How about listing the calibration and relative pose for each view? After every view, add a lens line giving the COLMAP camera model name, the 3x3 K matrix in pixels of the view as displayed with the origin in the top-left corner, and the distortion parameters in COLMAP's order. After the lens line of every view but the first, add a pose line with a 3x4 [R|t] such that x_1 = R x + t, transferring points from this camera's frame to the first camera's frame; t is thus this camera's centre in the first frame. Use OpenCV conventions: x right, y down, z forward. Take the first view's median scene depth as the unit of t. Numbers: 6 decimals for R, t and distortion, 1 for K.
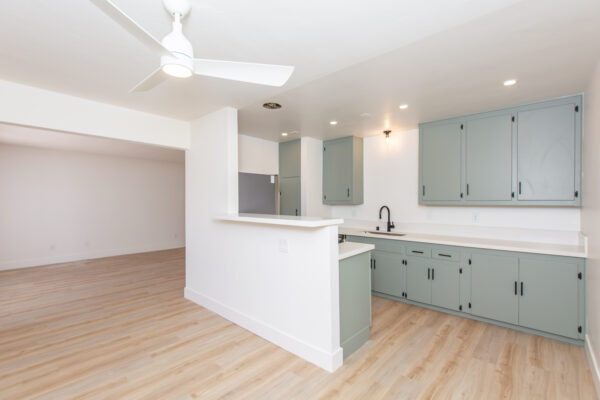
lens RADIAL K [[277.2, 0, 303.6], [0, 277.2, 198.9], [0, 0, 1]] dist [-0.004713, -0.001103]
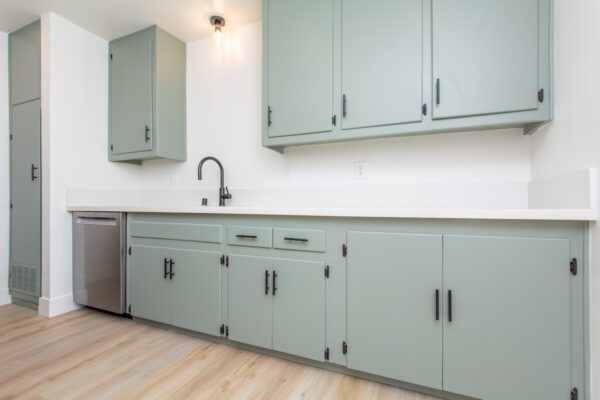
lens RADIAL K [[277.2, 0, 300.5], [0, 277.2, 202.8], [0, 0, 1]] dist [-0.004713, -0.001103]
pose [[0.952304, -0.003845, 0.305126, 0.364218], [0.000836, 0.999950, 0.009991, 0.133633], [-0.305149, -0.009259, 0.952260, 0.547207]]
